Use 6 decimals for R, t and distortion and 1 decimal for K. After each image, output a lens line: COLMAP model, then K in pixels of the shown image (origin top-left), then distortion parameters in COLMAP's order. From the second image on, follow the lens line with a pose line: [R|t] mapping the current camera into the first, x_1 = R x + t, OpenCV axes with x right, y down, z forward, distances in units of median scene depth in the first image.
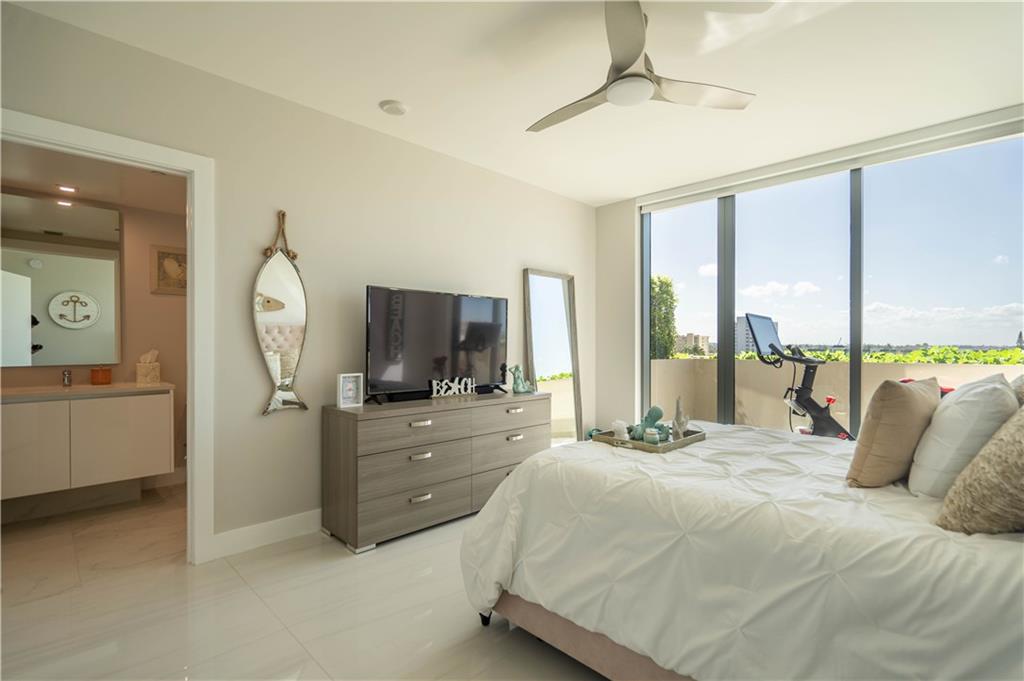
lens RADIAL K [[475.9, 0, 507.3], [0, 475.9, 349.0], [0, 0, 1]] dist [-0.002000, 0.002461]
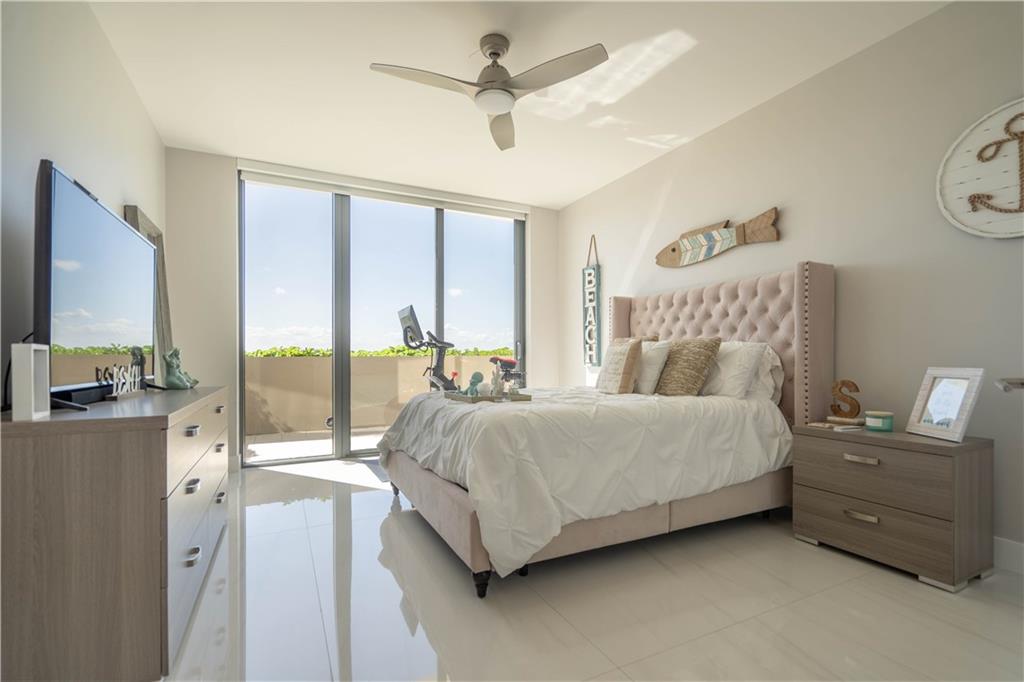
lens RADIAL K [[475.9, 0, 528.4], [0, 475.9, 360.0], [0, 0, 1]] dist [-0.002000, 0.002461]
pose [[0.295186, -0.005852, 0.955422, -0.536137], [0.009235, 0.999952, 0.003272, 0.059881], [-0.955395, 0.007858, 0.295226, 0.364490]]
